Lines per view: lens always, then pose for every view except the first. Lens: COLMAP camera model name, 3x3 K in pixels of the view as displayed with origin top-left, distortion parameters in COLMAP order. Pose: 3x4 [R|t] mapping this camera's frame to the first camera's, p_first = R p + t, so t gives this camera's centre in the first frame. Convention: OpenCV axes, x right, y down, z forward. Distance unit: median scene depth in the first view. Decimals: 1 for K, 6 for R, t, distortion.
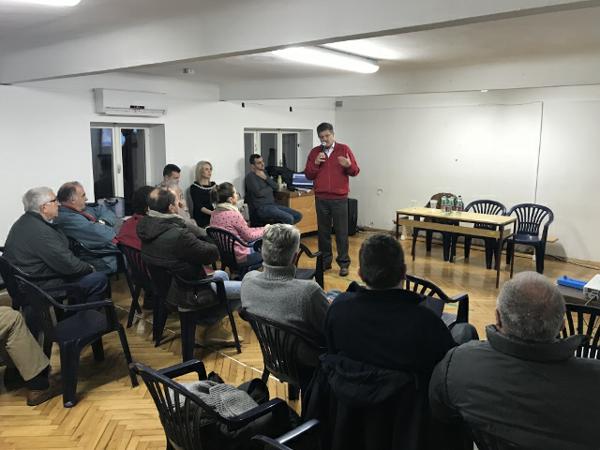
lens RADIAL K [[501.9, 0, 308.8], [0, 501.9, 225.2], [0, 0, 1]] dist [0.033838, -0.029087]
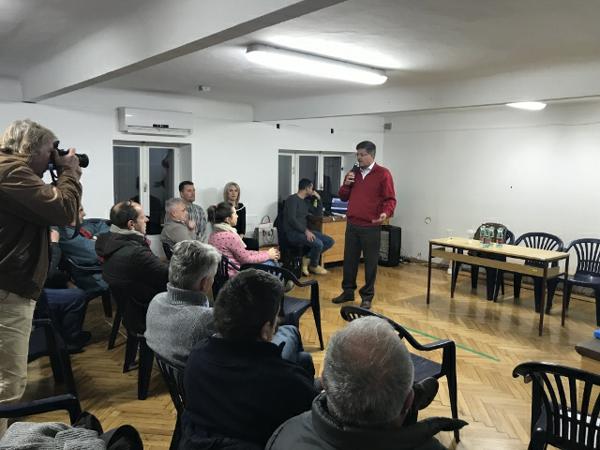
lens RADIAL K [[501.9, 0, 305.5], [0, 501.9, 225.0], [0, 0, 1]] dist [0.033838, -0.029087]
pose [[0.983037, 0.034539, -0.180126, 0.118817], [-0.044913, 0.997539, -0.053832, 0.002056], [0.177823, 0.061009, 0.982170, 0.077040]]
